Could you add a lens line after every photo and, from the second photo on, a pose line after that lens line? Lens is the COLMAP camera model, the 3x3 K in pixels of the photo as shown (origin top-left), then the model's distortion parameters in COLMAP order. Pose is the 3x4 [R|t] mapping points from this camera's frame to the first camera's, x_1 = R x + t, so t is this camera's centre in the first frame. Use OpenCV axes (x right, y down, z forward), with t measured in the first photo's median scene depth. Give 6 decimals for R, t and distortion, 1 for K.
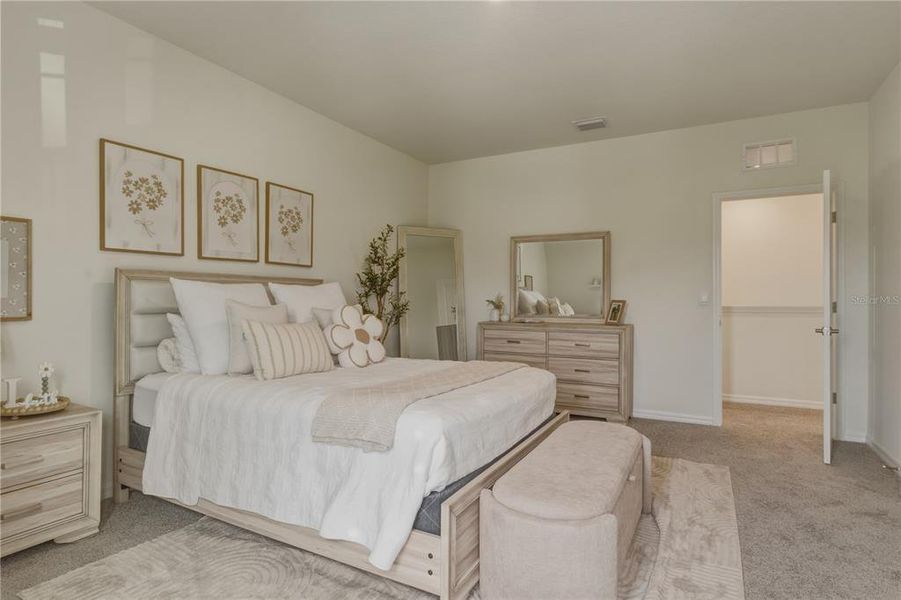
lens RADIAL K [[481.8, 0, 450.3], [0, 481.8, 295.6], [0, 0, 1]] dist [0.000252, 0.000710]
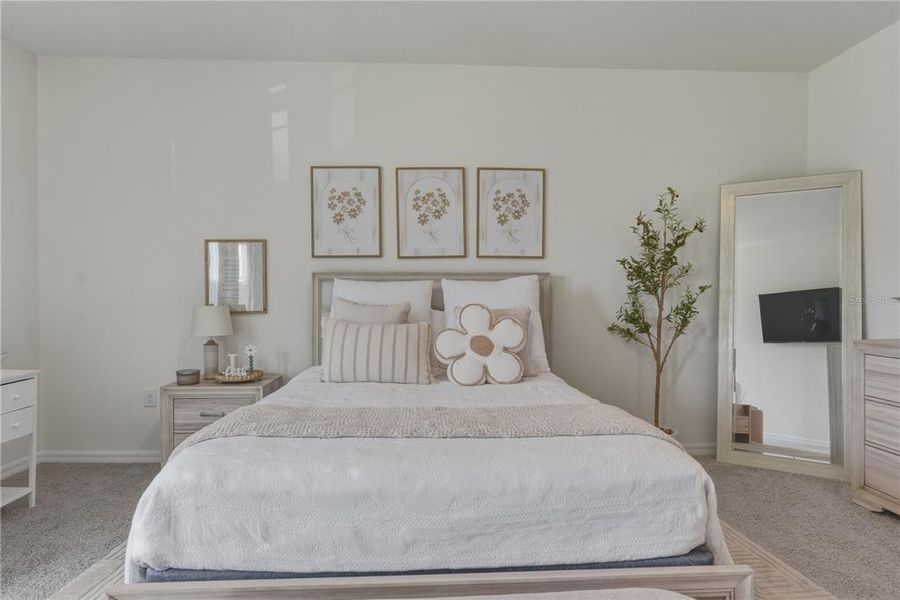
lens RADIAL K [[443.9, 0, 450.1], [0, 443.9, 311.4], [0, 0, 1]] dist [0.000581, 0.000157]
pose [[0.528011, 0.017473, -0.849058, 0.359348], [0.012239, 0.999528, 0.028181, 0.012572], [0.849149, -0.025272, 0.527548, 0.586350]]
